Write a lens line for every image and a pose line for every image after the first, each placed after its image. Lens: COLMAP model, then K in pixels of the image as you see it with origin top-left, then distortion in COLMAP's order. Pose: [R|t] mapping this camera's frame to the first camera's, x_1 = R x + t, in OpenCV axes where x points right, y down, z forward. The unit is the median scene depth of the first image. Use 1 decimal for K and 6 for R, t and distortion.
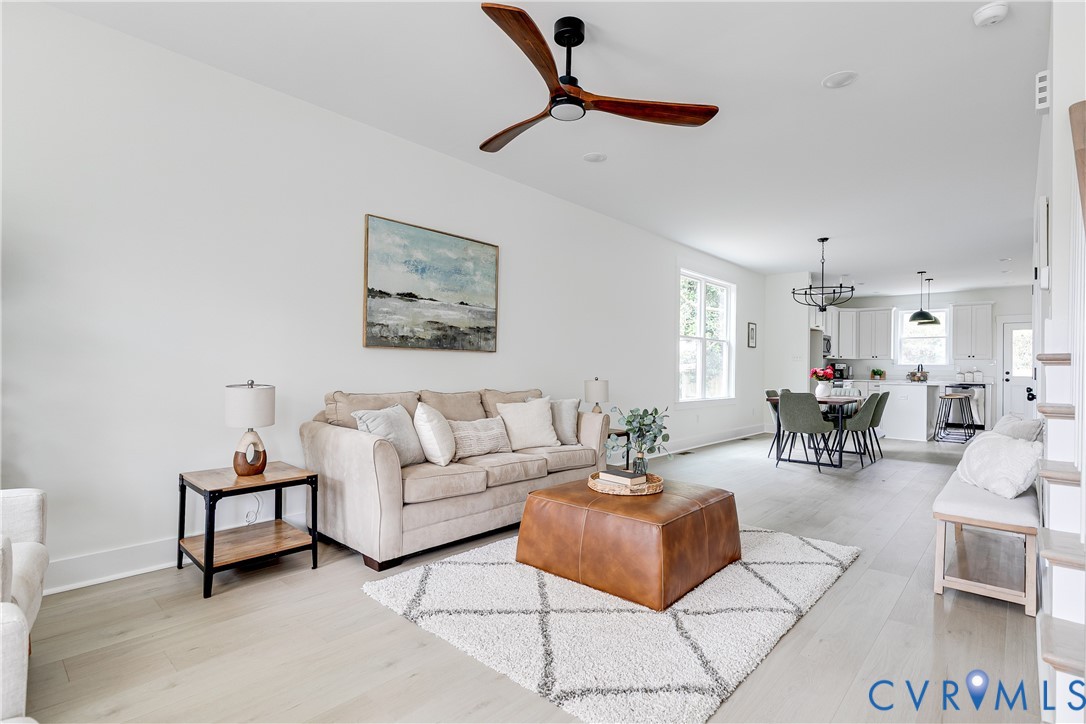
lens RADIAL K [[530.3, 0, 536.7], [0, 530.3, 368.2], [0, 0, 1]] dist [-0.007665, 0.000632]
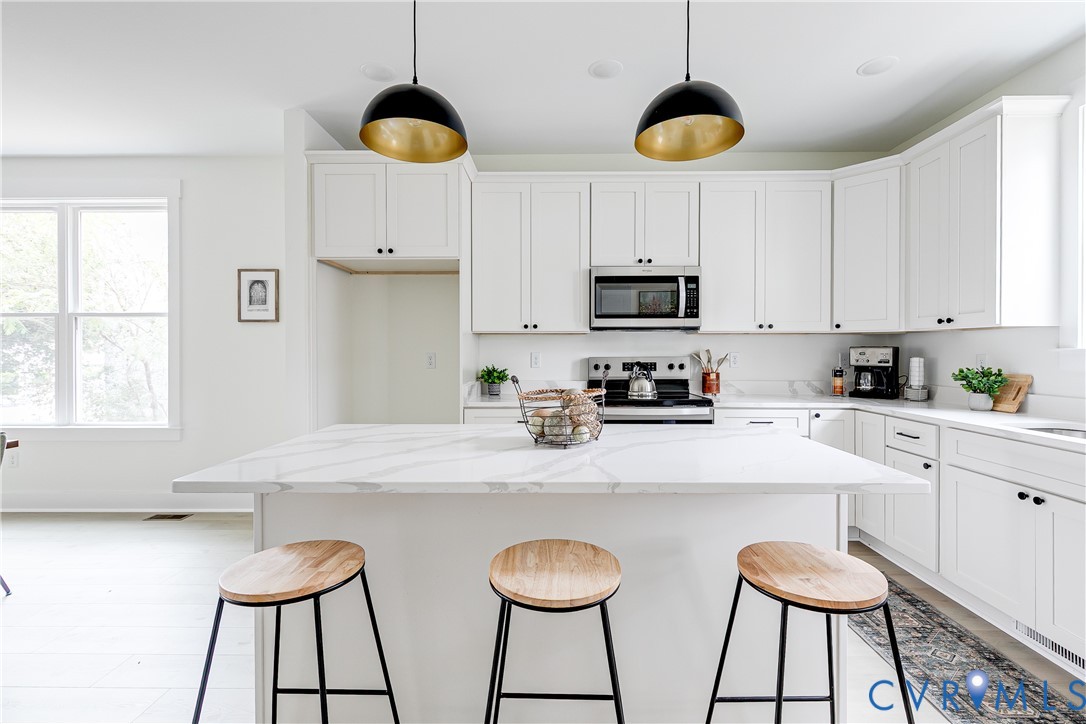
lens RADIAL K [[494.0, 0, 550.7], [0, 494.0, 354.6], [0, 0, 1]] dist [0.010037, -0.001800]
pose [[0.664454, -0.007558, -0.747291, 1.825901], [0.009145, 0.999956, -0.001983, -0.015607], [0.747273, -0.005516, 0.664494, 1.847613]]
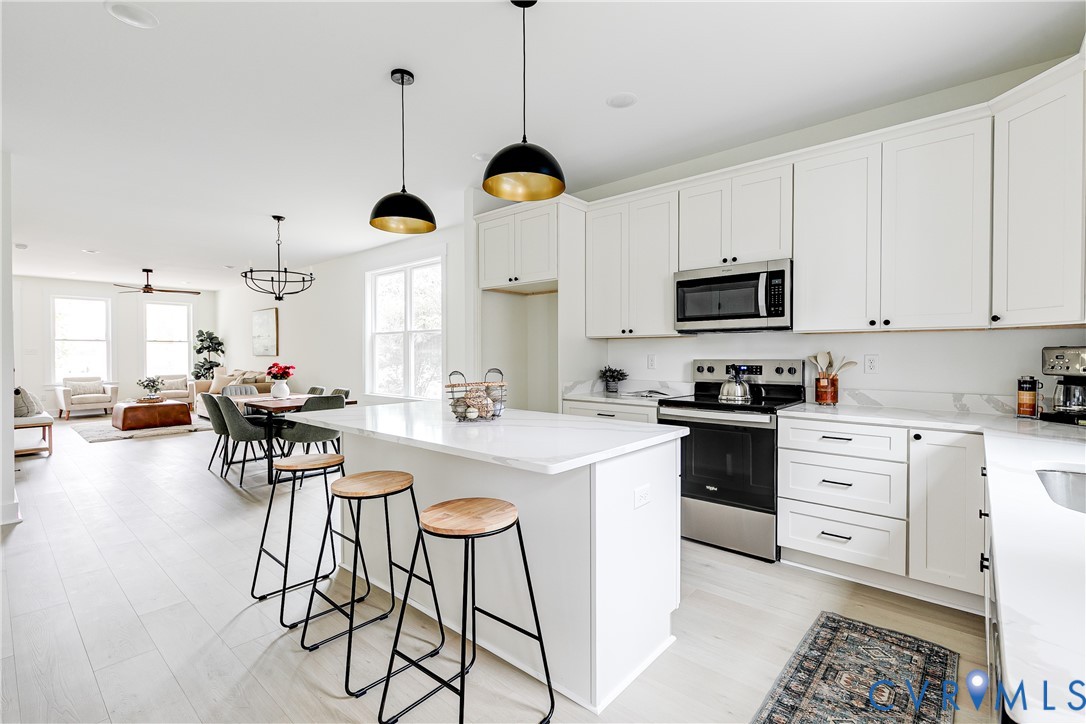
lens RADIAL K [[494.0, 0, 543.7], [0, 494.0, 356.6], [0, 0, 1]] dist [0.010037, -0.001800]
pose [[0.013831, -0.004950, -0.999892, 2.090233], [0.002849, 0.999984, -0.004911, -0.013534], [0.999900, -0.002781, 0.013845, 2.184094]]
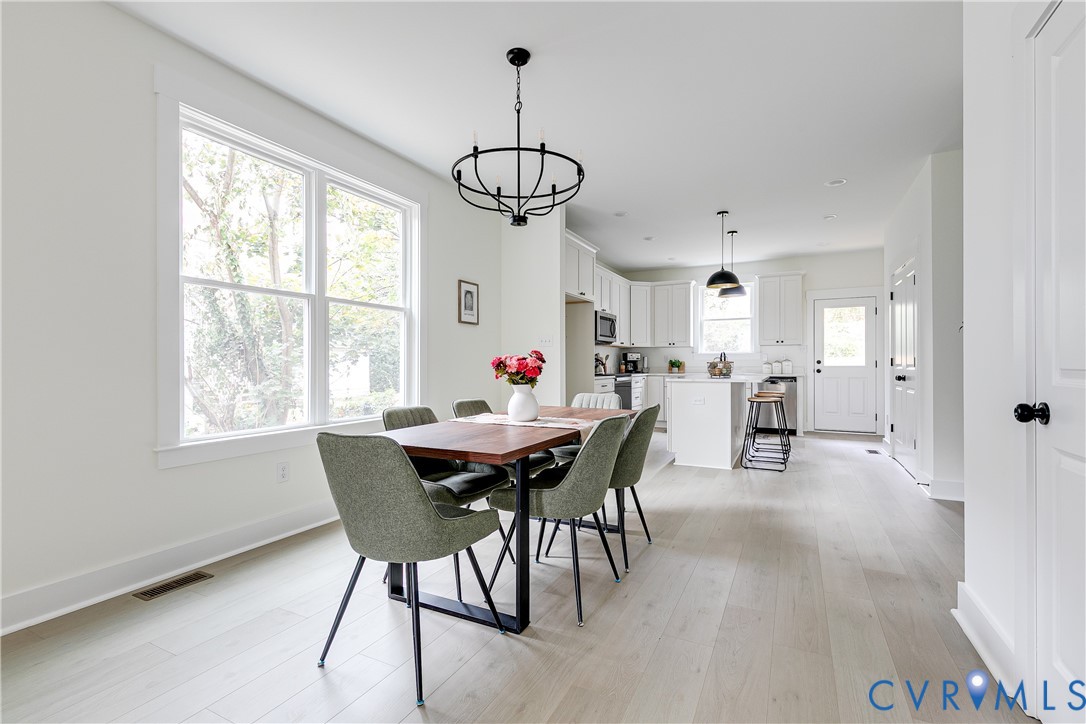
lens RADIAL K [[494.0, 0, 547.4], [0, 494.0, 363.5], [0, 0, 1]] dist [0.010037, -0.001800]
pose [[0.960713, -0.013700, 0.277205, 0.694617], [0.013720, 0.999904, 0.001869, 0.009362], [-0.277204, 0.002008, 0.960809, 0.937723]]
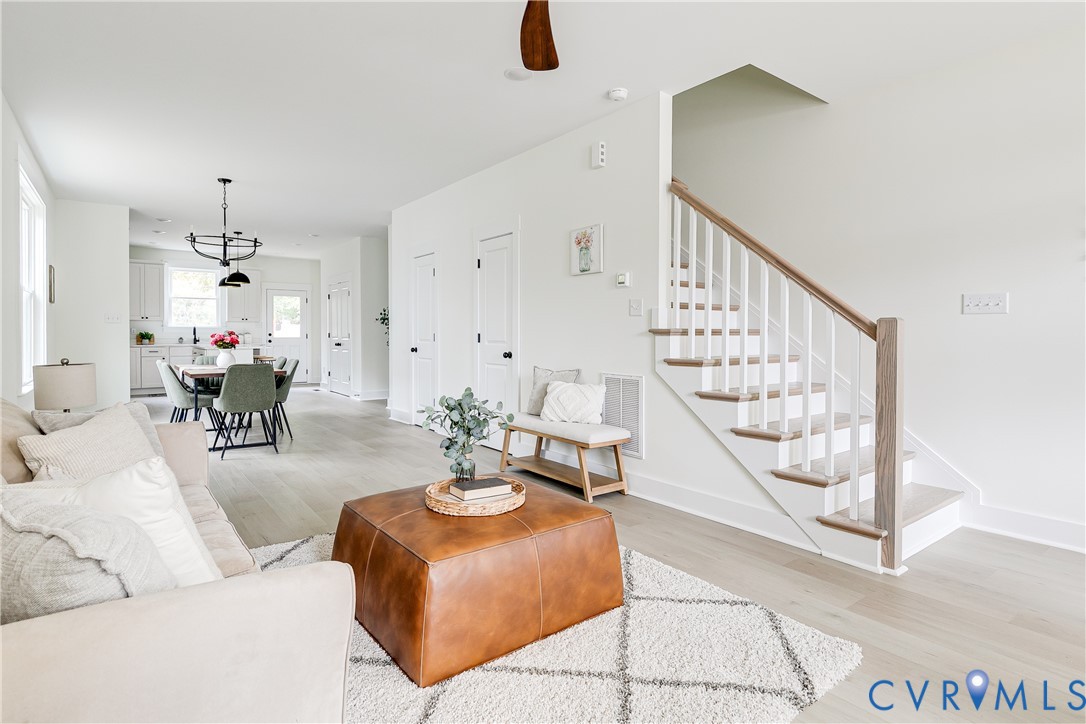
lens RADIAL K [[570.5, 0, 561.5], [0, 570.5, 336.8], [0, 0, 1]] dist [-0.010995, 0.006711]
pose [[0.160177, -0.017251, 0.986938, -0.411083], [0.000498, 0.999849, 0.017395, -0.016617], [-0.987088, -0.002295, 0.160162, 0.506938]]
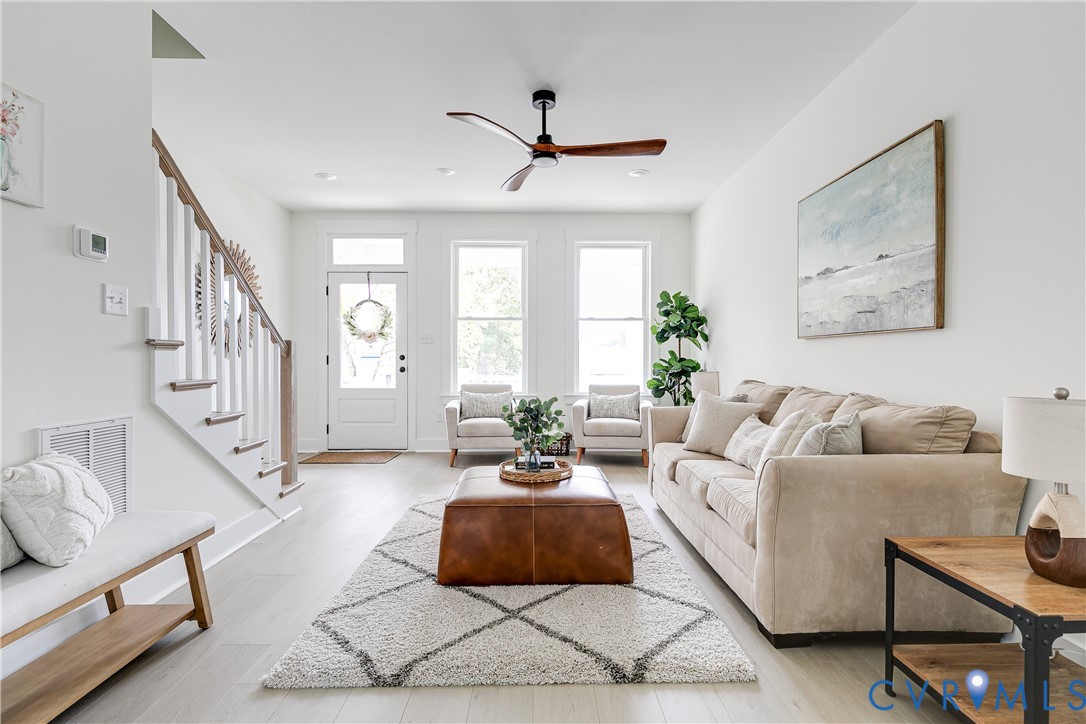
lens RADIAL K [[530.3, 0, 540.0], [0, 530.3, 365.2], [0, 0, 1]] dist [-0.007665, 0.000632]
pose [[-0.732382, -0.003376, -0.680886, 0.576257], [-0.009856, 0.999936, 0.005643, 0.006041], [0.680823, 0.010844, -0.732368, 1.169696]]
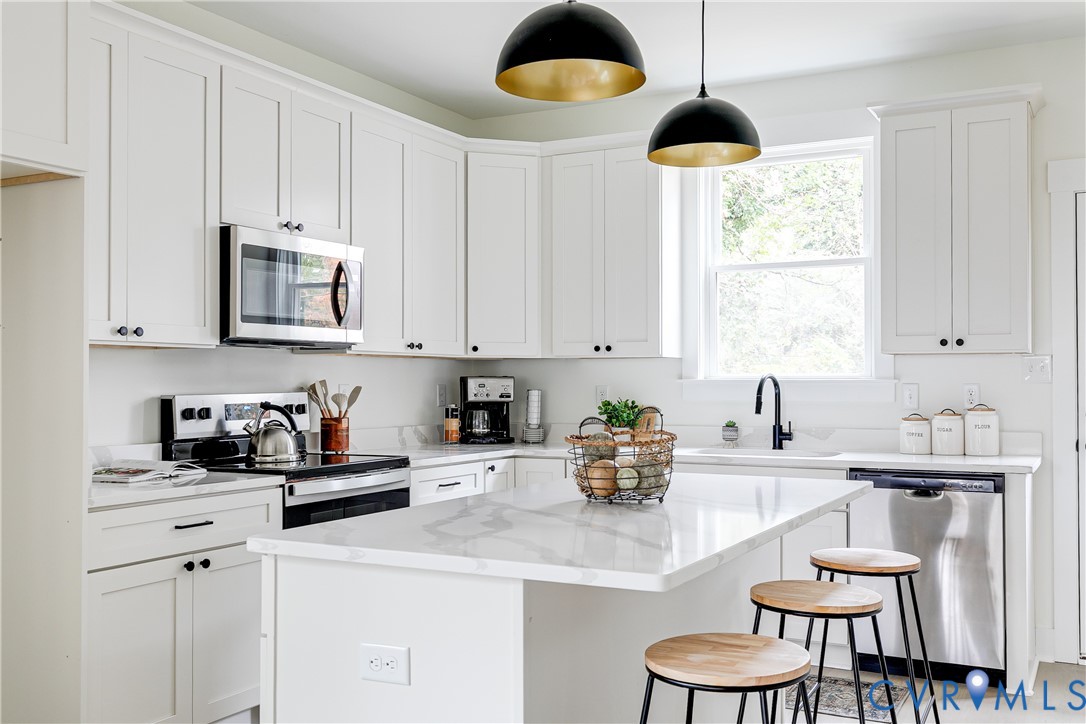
lens RADIAL K [[1043.8, 0, 561.7], [0, 1043.8, 353.4], [0, 0, 1]] dist [0.012639, 0.000000]
pose [[0.964583, -0.006308, 0.263704, 1.326242], [0.012704, 0.999665, -0.022558, -0.023339], [-0.263473, 0.025109, 0.964340, 1.498382]]
